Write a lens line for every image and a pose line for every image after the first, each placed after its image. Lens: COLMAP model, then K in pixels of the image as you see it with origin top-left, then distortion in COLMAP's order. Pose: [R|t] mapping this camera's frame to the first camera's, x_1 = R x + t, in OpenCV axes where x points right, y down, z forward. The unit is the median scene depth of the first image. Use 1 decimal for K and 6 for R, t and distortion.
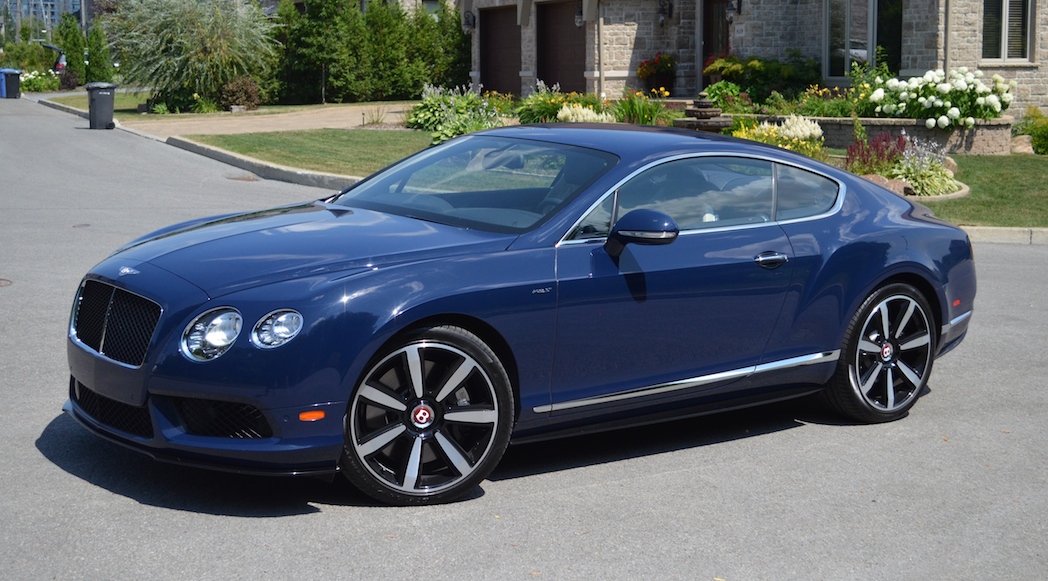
lens RADIAL K [[1525.2, 0, 523.6], [0, 1525.2, 290.1], [0, 0, 1]] dist [-0.038950, 0.000000]
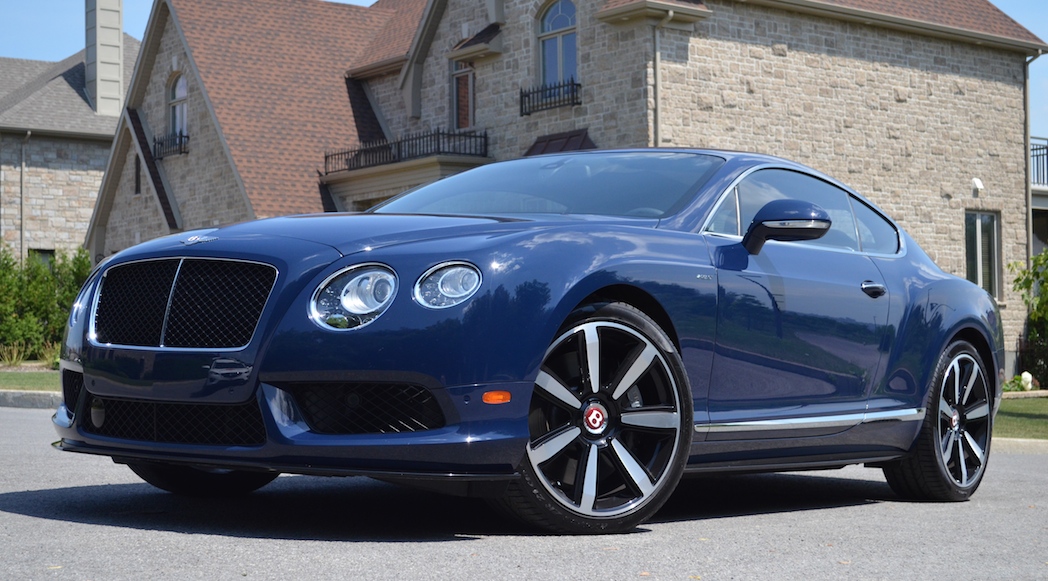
lens RADIAL K [[1659.3, 0, 523.9], [0, 1659.3, 296.9], [0, 0, 1]] dist [-0.021281, 0.000000]
pose [[0.964308, 0.010490, 0.264575, -0.306235], [0.040170, 0.981853, -0.185338, 0.166055], [-0.261718, 0.189351, 0.946388, 0.178959]]
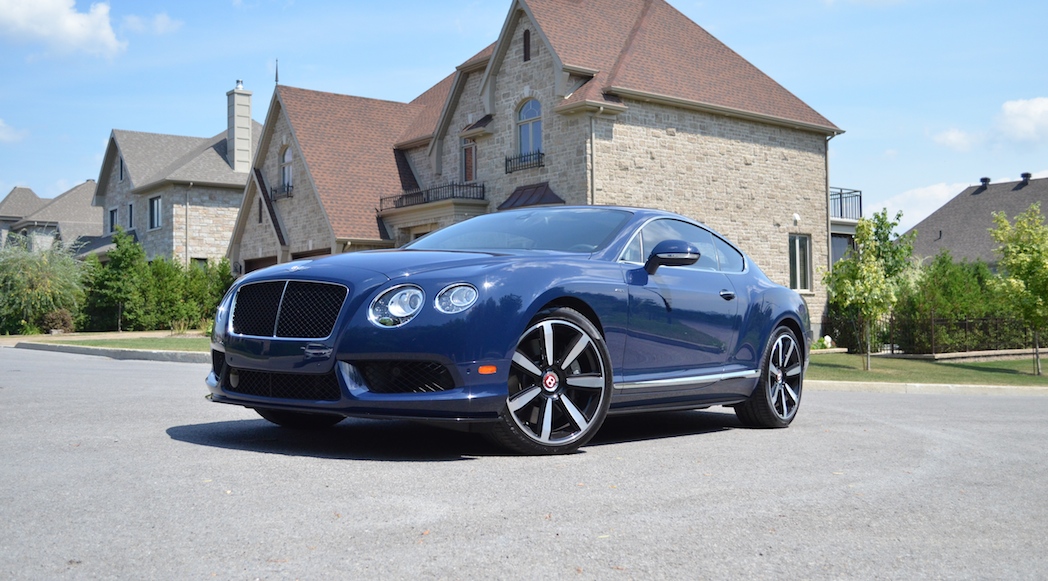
lens RADIAL K [[1065.5, 0, 524.3], [0, 1065.5, 282.3], [0, 0, 1]] dist [-0.078019, 0.000000]
pose [[0.960290, 0.010759, 0.278795, -0.305871], [0.043695, 0.981126, -0.188369, 0.154241], [-0.275560, 0.193071, 0.941695, 0.168511]]
